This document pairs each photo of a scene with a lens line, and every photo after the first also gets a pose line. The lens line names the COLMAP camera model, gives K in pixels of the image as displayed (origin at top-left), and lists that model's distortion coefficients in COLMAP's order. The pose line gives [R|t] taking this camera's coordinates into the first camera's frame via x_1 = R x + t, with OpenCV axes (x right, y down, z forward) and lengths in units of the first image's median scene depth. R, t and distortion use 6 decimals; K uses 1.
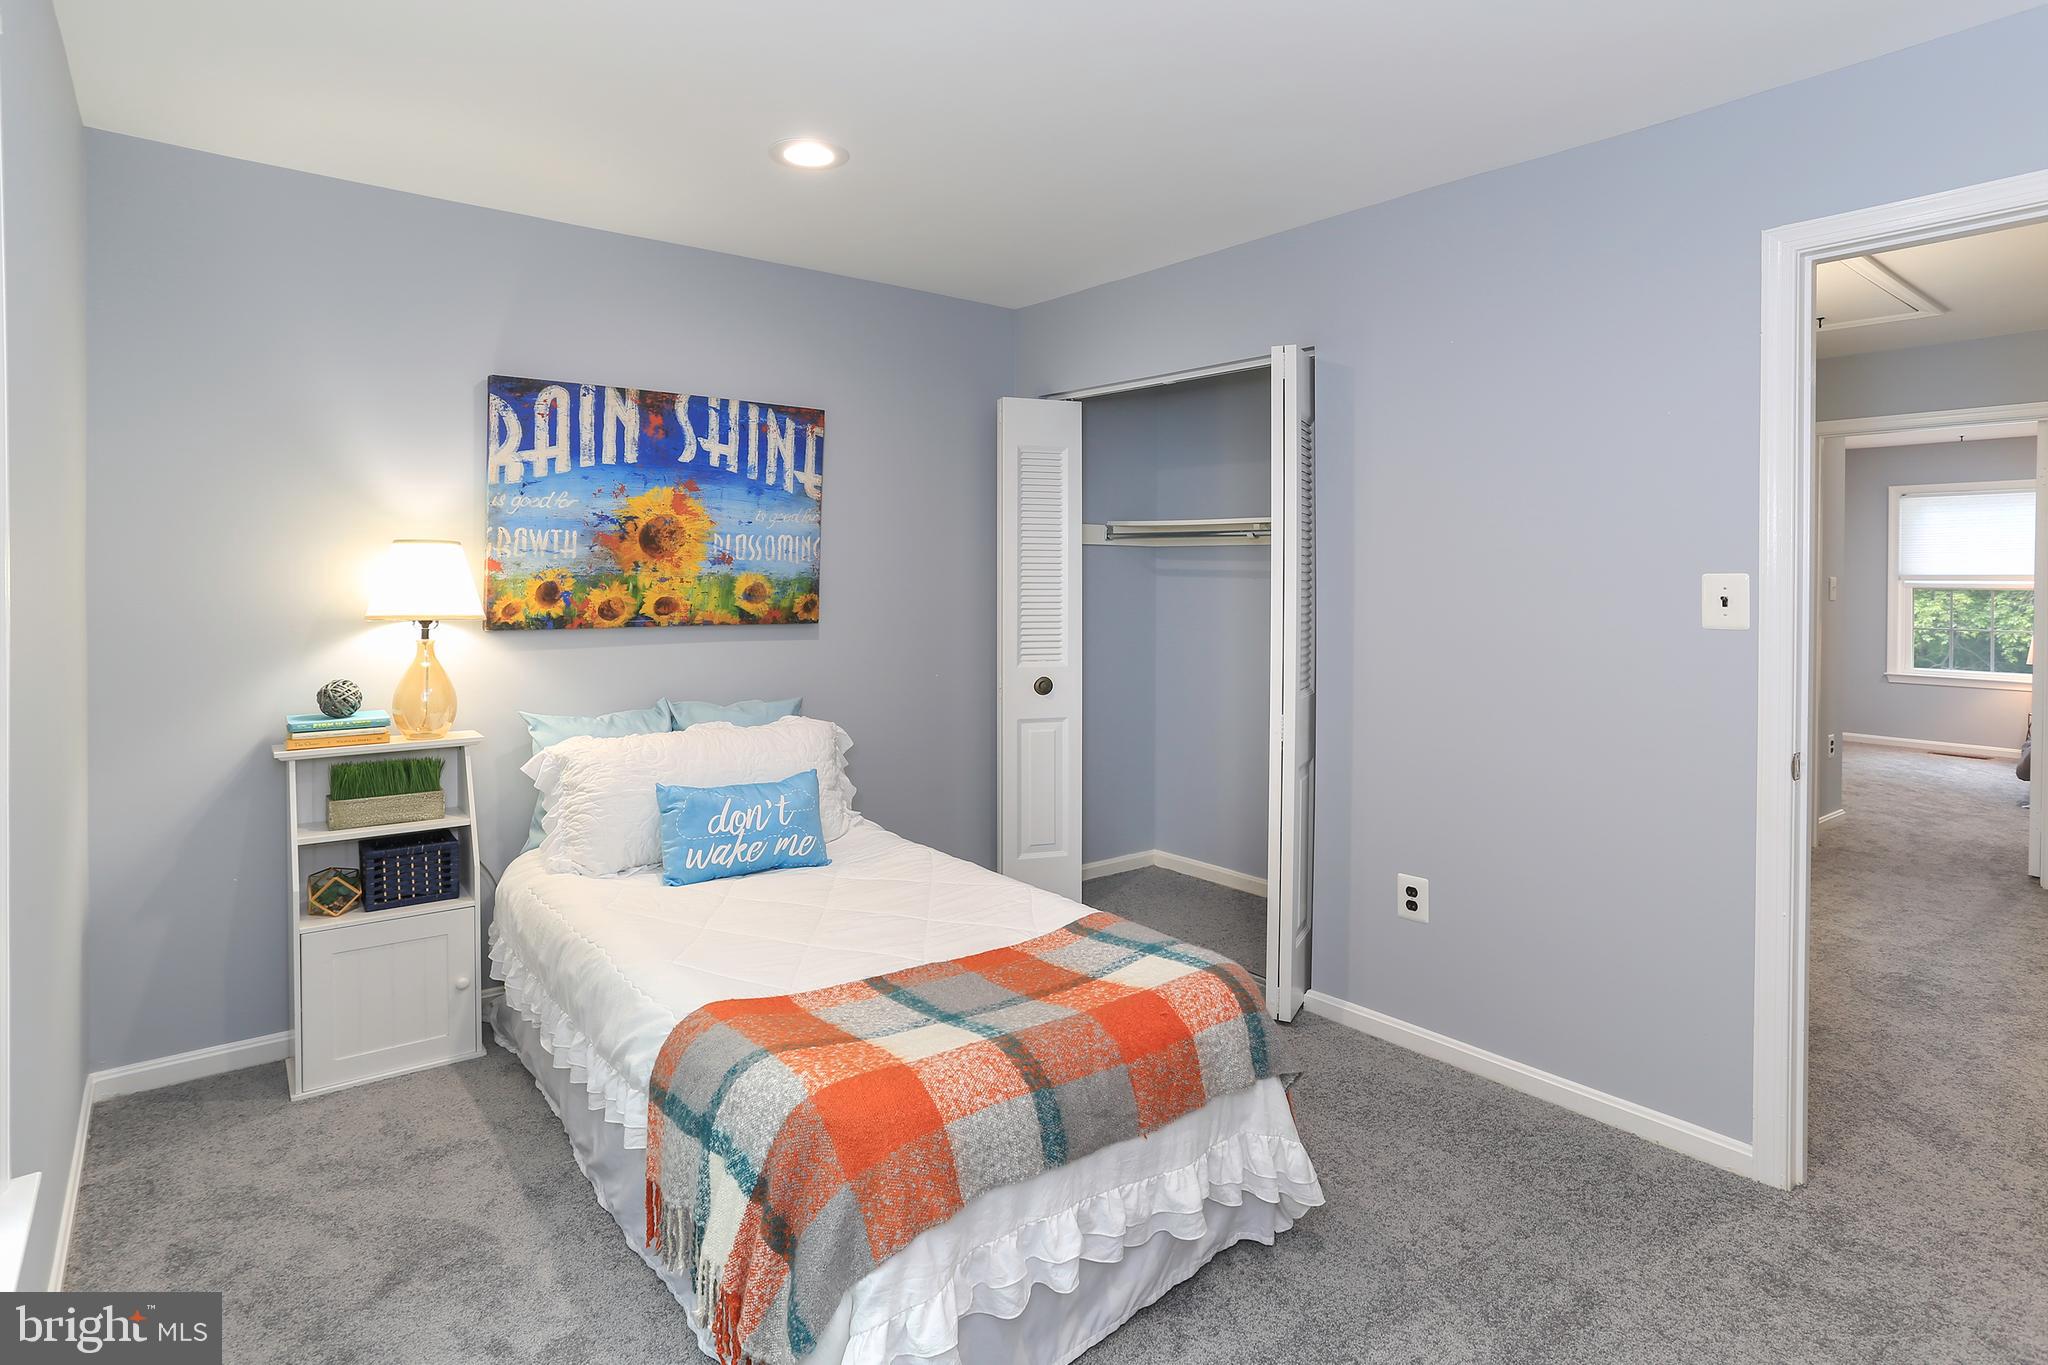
lens RADIAL K [[1073.6, 0, 1025.2], [0, 1073.6, 721.6], [0, 0, 1]] dist [-0.003672, -0.000221]
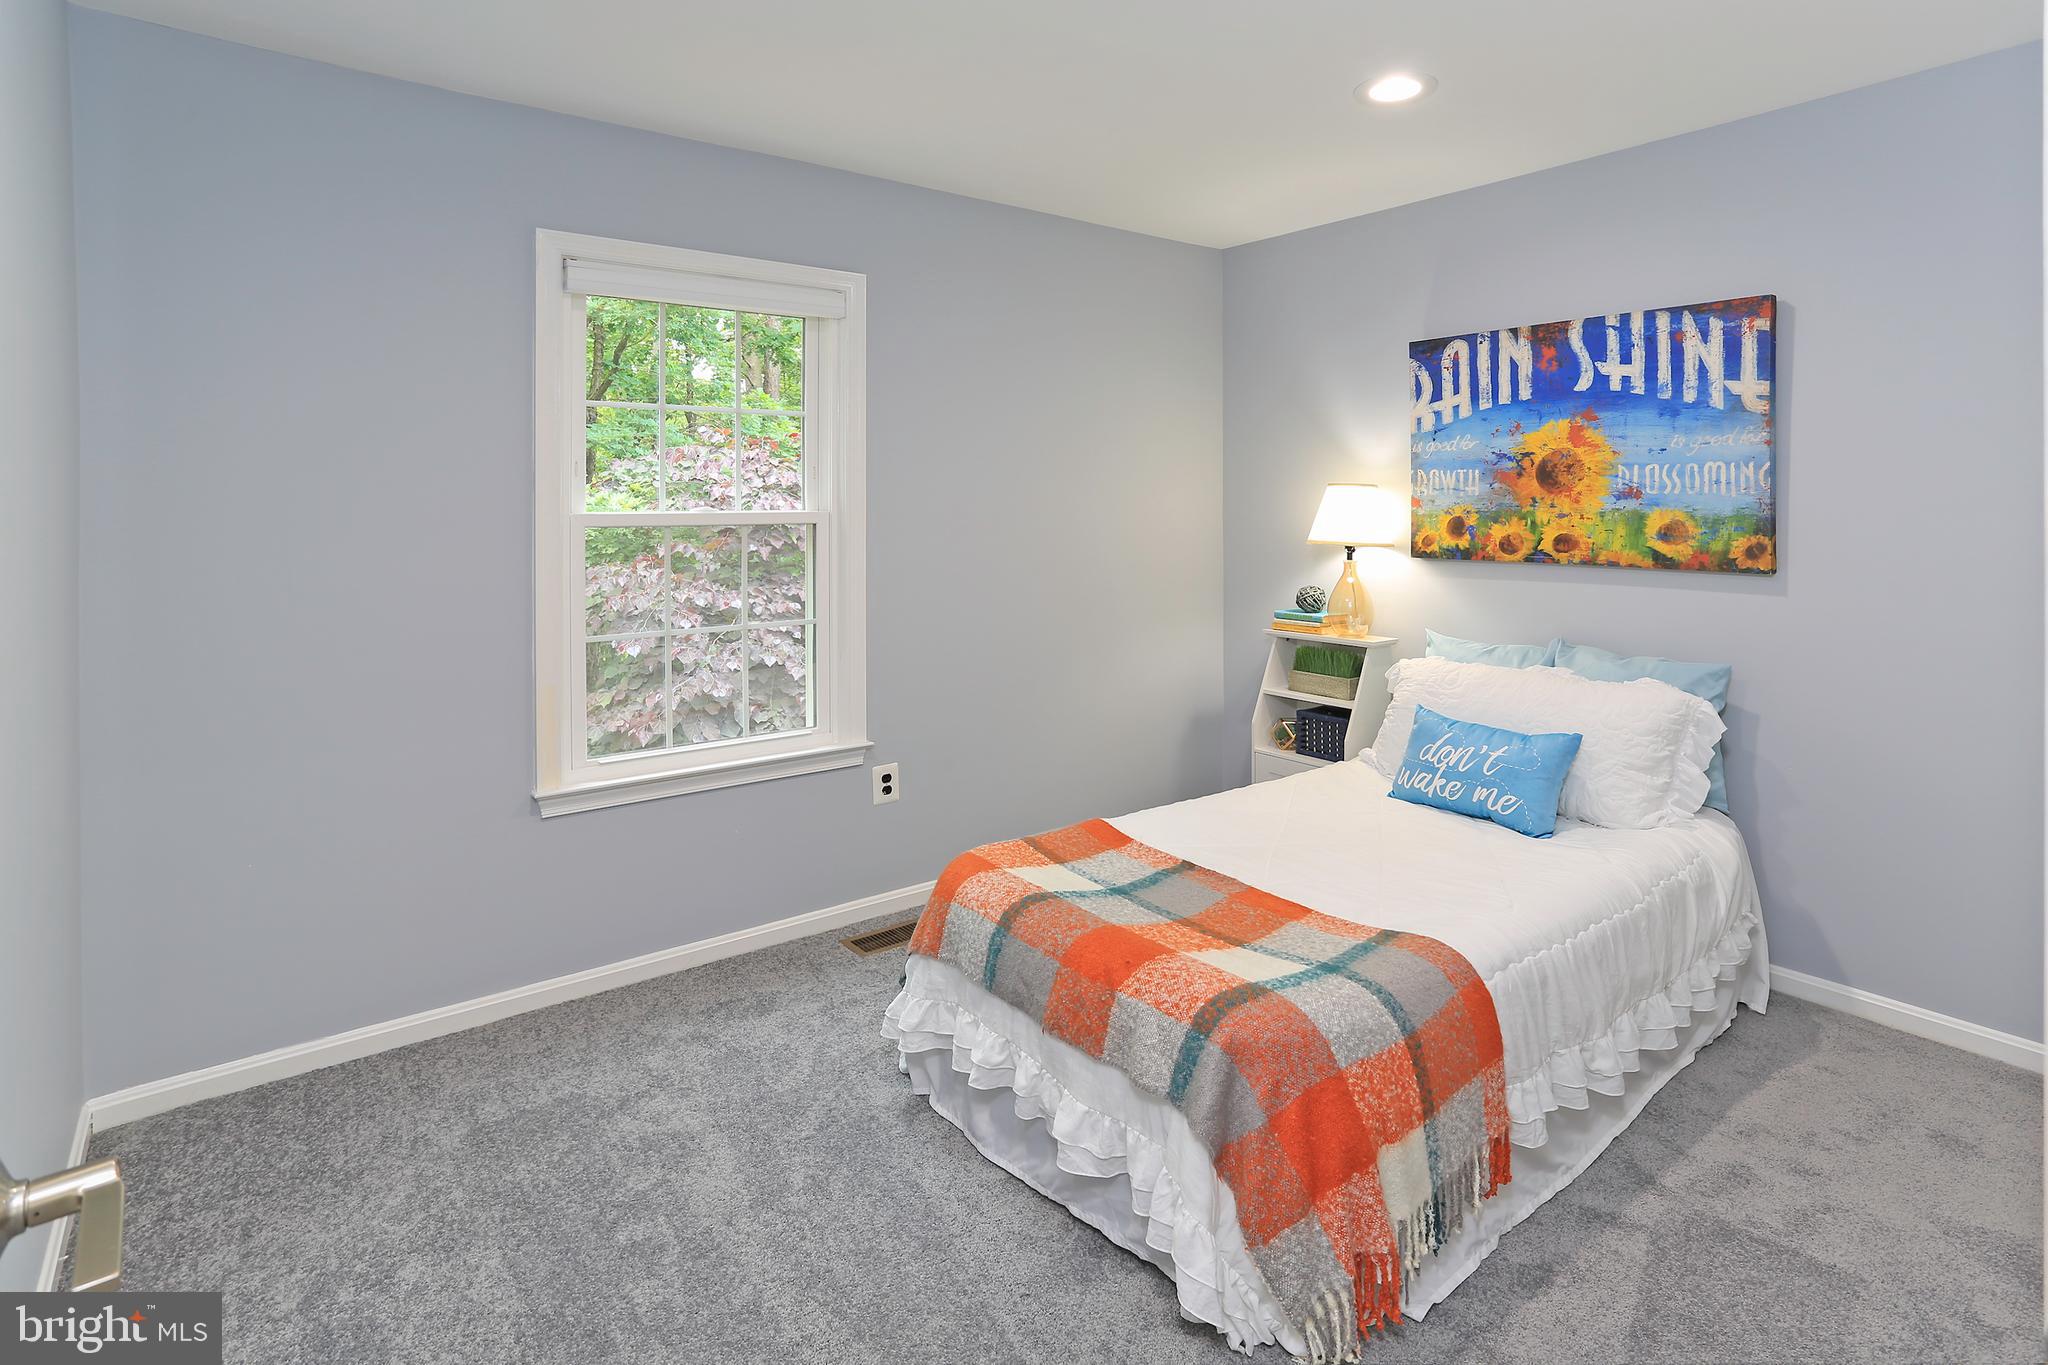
lens RADIAL K [[1052.0, 0, 1024.0], [0, 1052.0, 682.5], [0, 0, 1]] dist [-0.000766, 0.000116]
pose [[0.005841, 0.160265, -0.987057, 0.641407], [-0.139503, 0.977552, 0.157896, -0.069308], [0.990204, 0.136775, 0.028067, 0.528795]]
